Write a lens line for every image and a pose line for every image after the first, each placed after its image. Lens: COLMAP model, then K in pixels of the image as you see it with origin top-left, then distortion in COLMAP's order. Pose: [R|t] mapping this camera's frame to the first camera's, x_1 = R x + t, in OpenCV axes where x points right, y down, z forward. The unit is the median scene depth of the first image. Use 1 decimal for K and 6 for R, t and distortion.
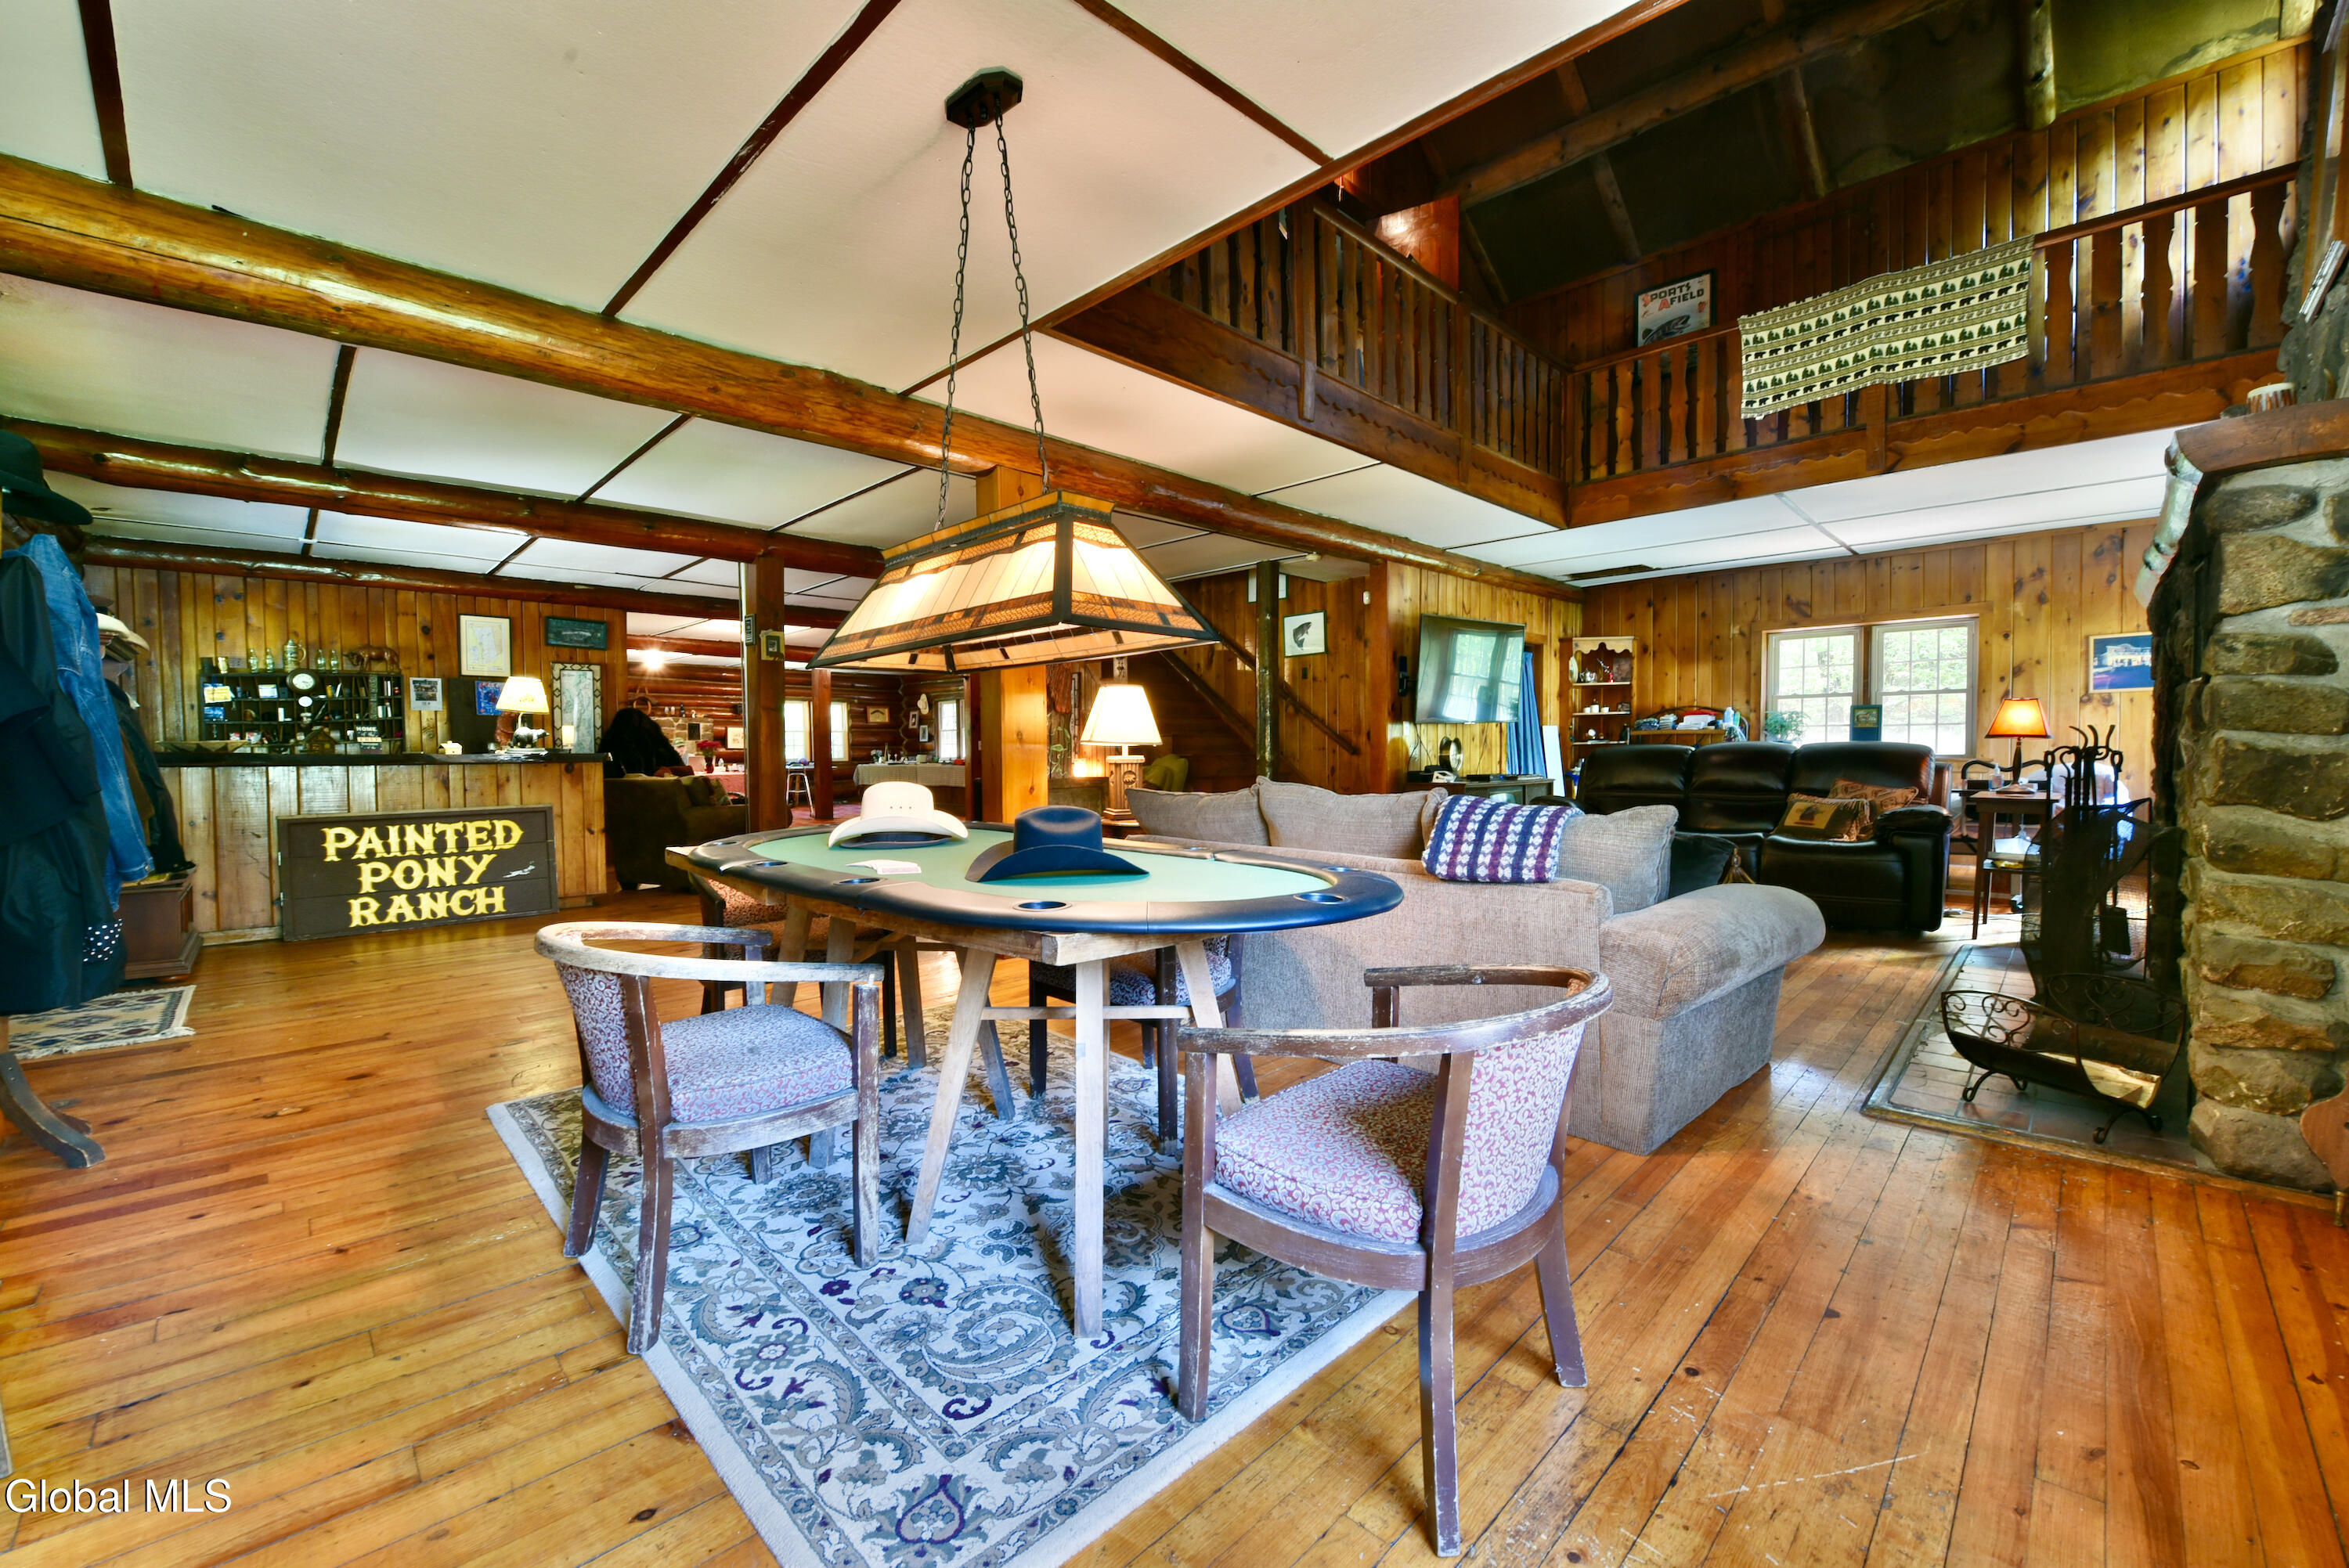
lens RADIAL K [[943.6, 0, 1178.2], [0, 943.6, 779.5], [0, 0, 1]] dist [-0.017341, -0.000956]
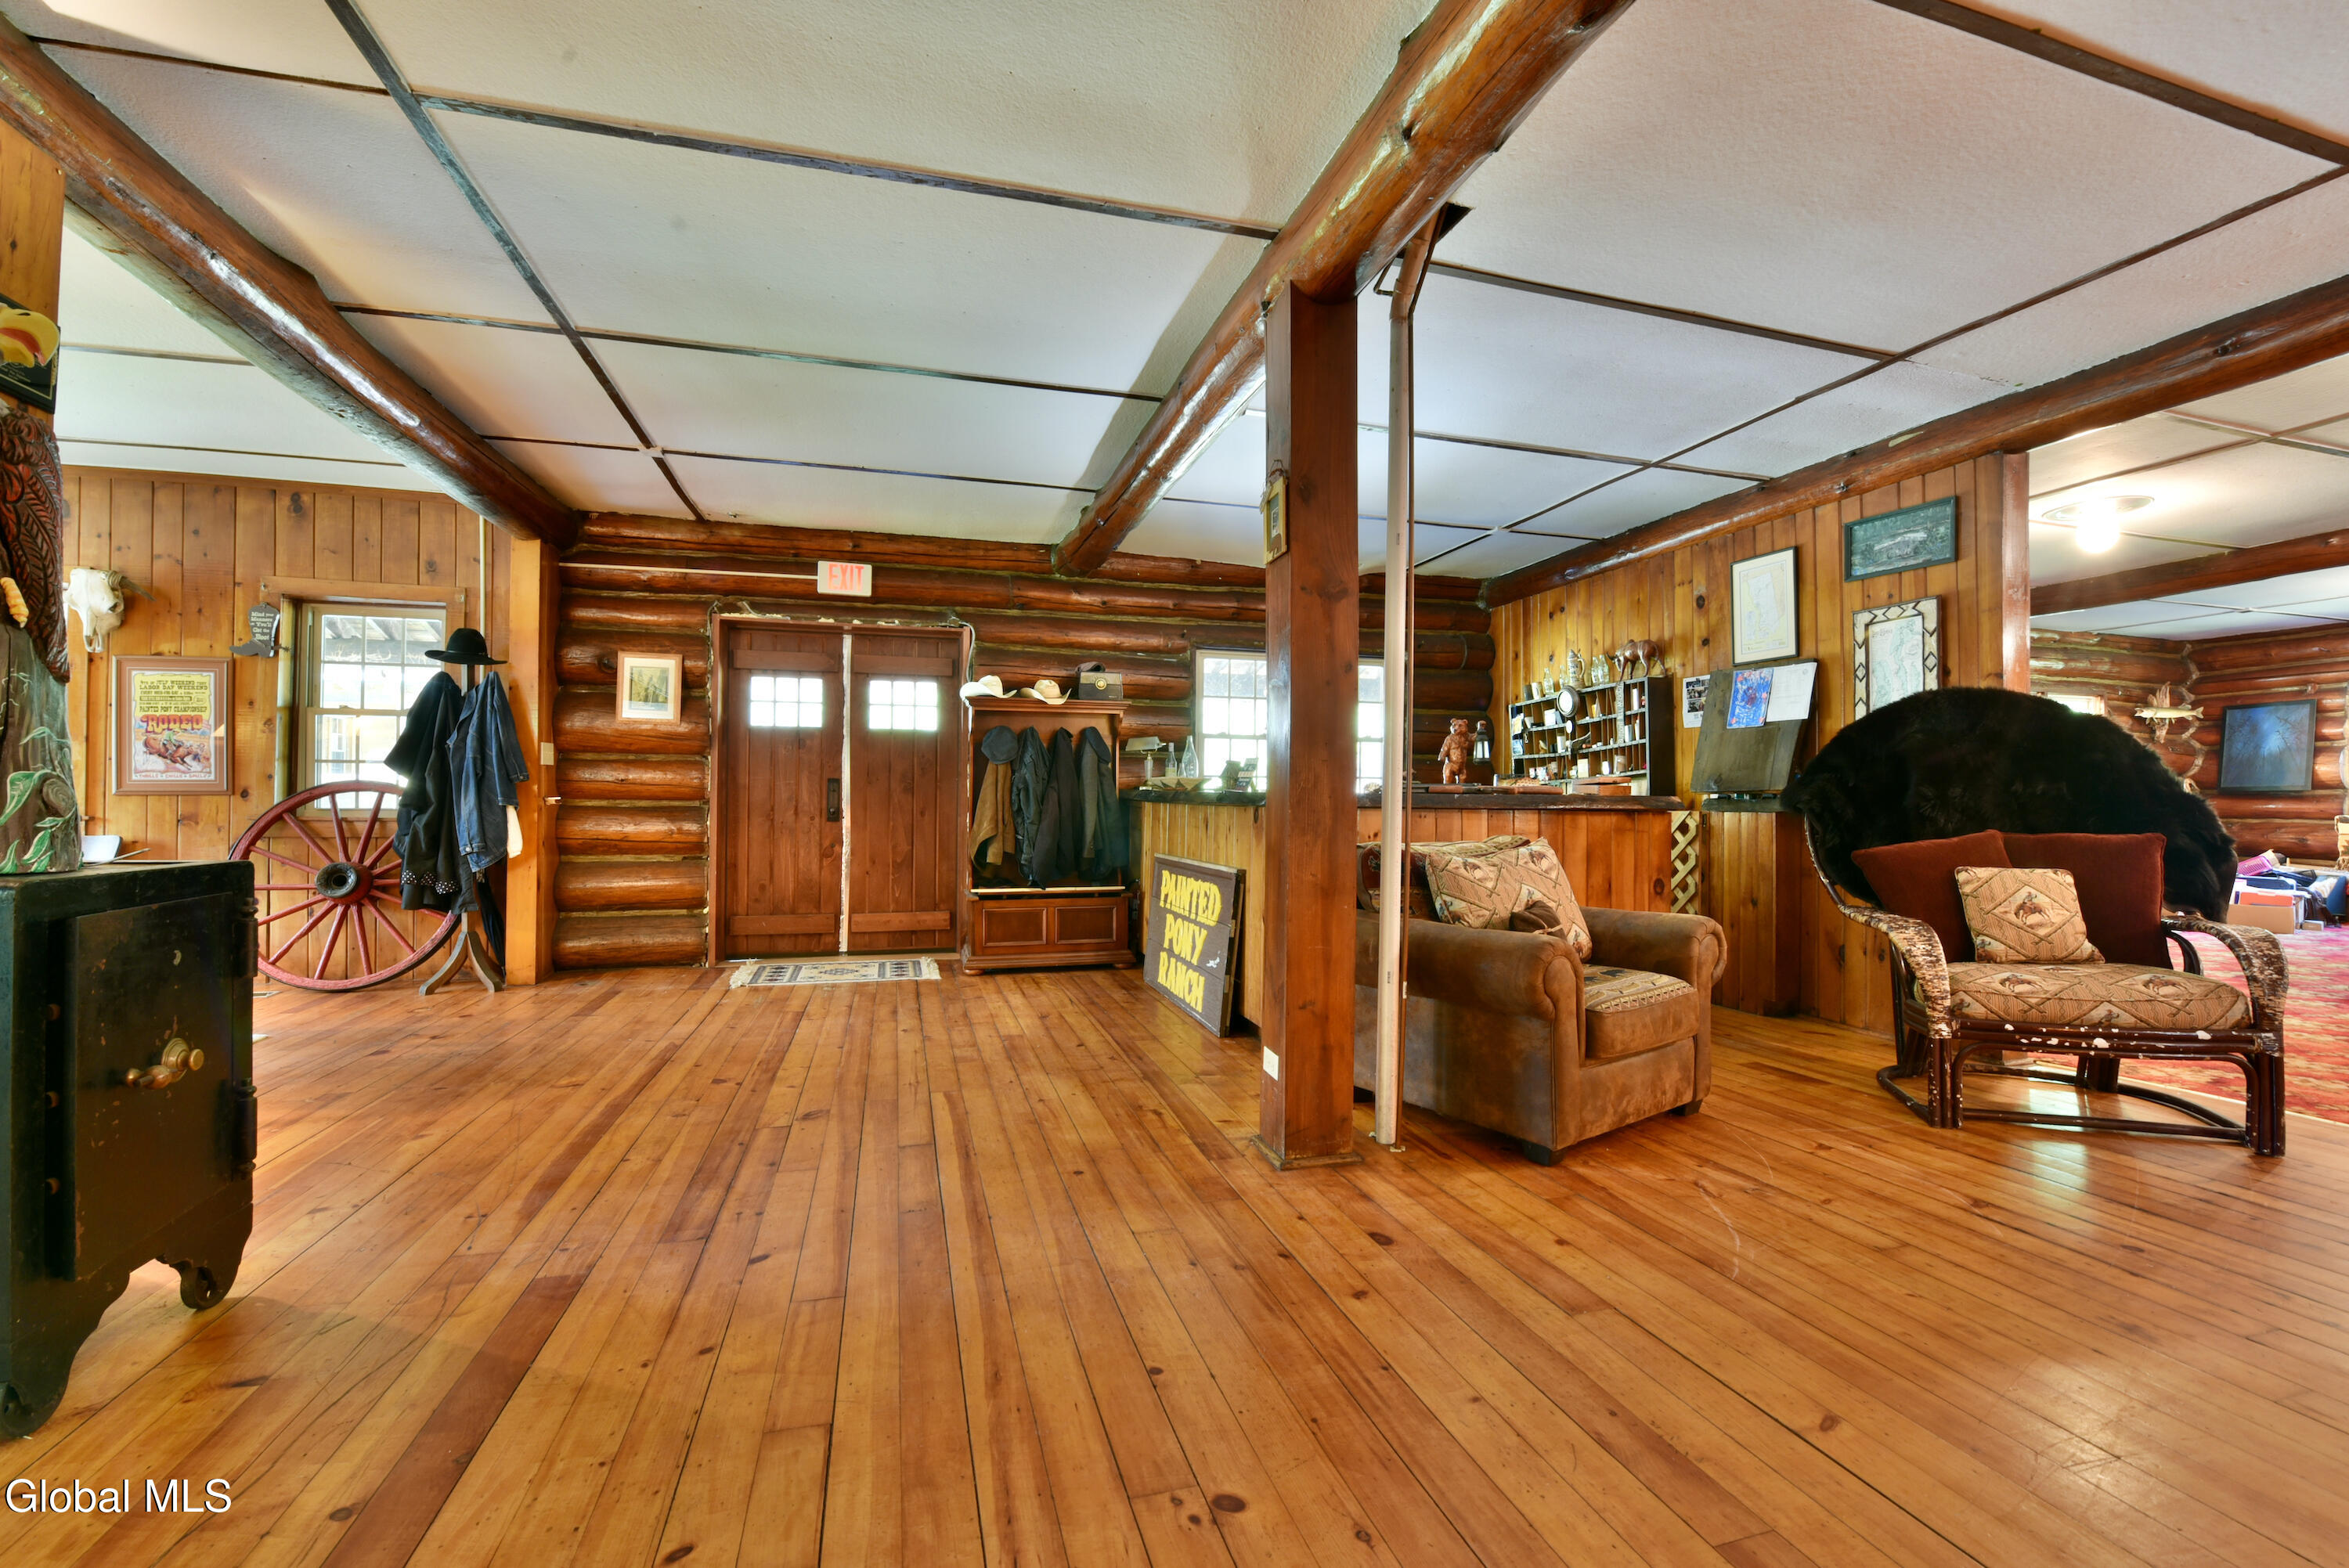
lens RADIAL K [[992.7, 0, 1179.0], [0, 992.7, 786.5], [0, 0, 1]] dist [0.000046, 0.000000]
pose [[-0.482019, -0.004999, -0.876146, -0.017095], [-0.026407, 0.999612, 0.008825, -0.013319], [0.875763, 0.027390, -0.481964, 0.448283]]
